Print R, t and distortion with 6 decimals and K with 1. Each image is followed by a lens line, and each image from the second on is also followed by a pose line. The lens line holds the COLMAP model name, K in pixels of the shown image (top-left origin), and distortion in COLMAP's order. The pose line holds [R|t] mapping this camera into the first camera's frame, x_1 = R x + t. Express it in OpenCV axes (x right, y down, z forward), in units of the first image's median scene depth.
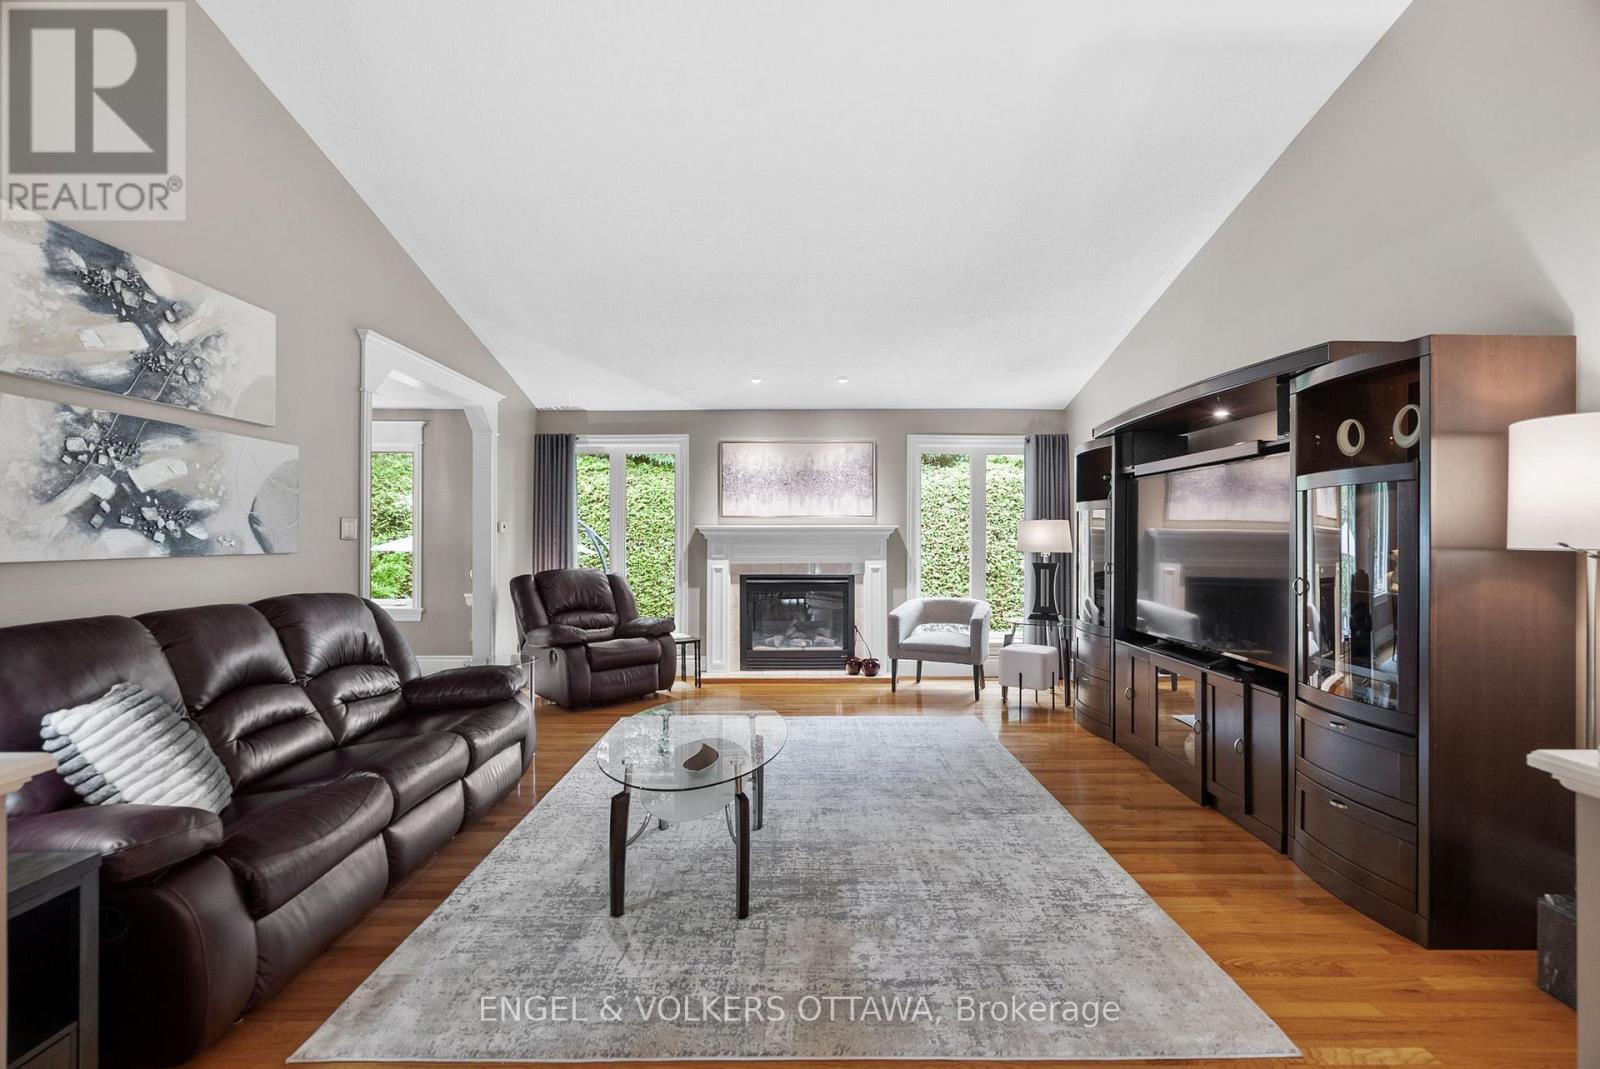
lens RADIAL K [[728.8, 0, 801.8], [0, 728.8, 535.7], [0, 0, 1]] dist [-0.001122, -0.000074]
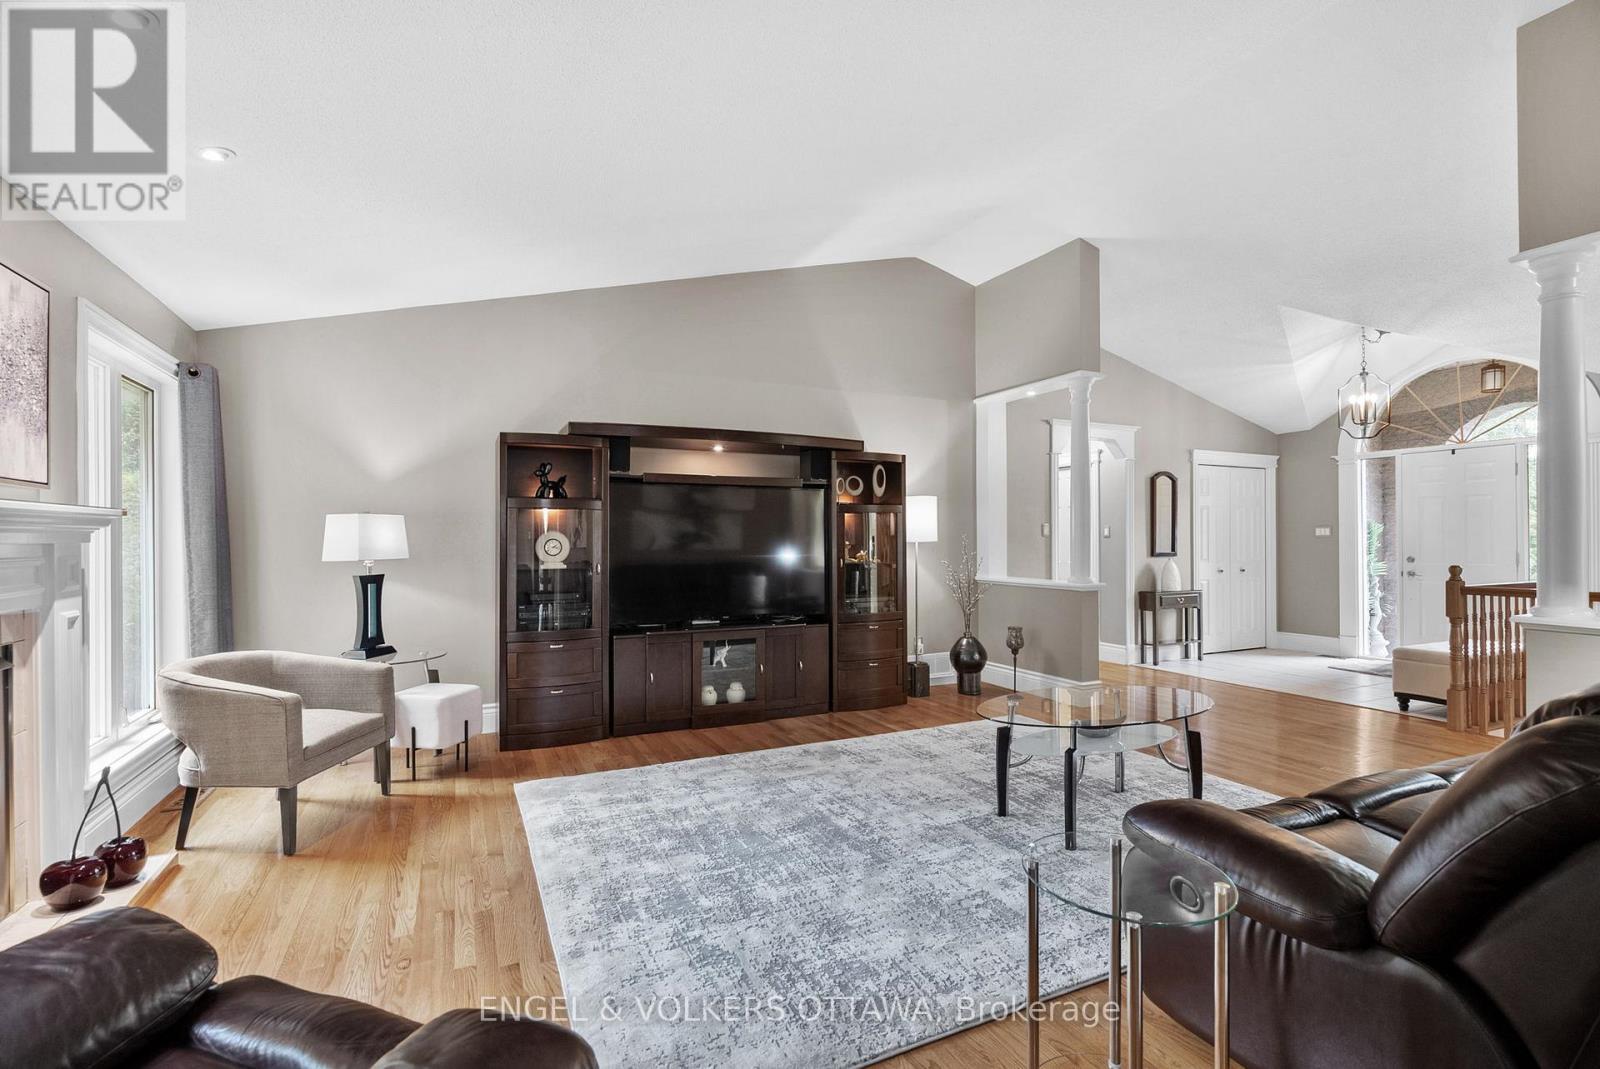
lens RADIAL K [[728.8, 0, 800.9], [0, 728.8, 538.8], [0, 0, 1]] dist [-0.001122, -0.000074]
pose [[-0.429230, 0.001020, 0.903195, -0.918386], [-0.000478, 0.999999, -0.001356, 0.006026], [-0.903195, -0.001014, -0.429229, 1.784866]]
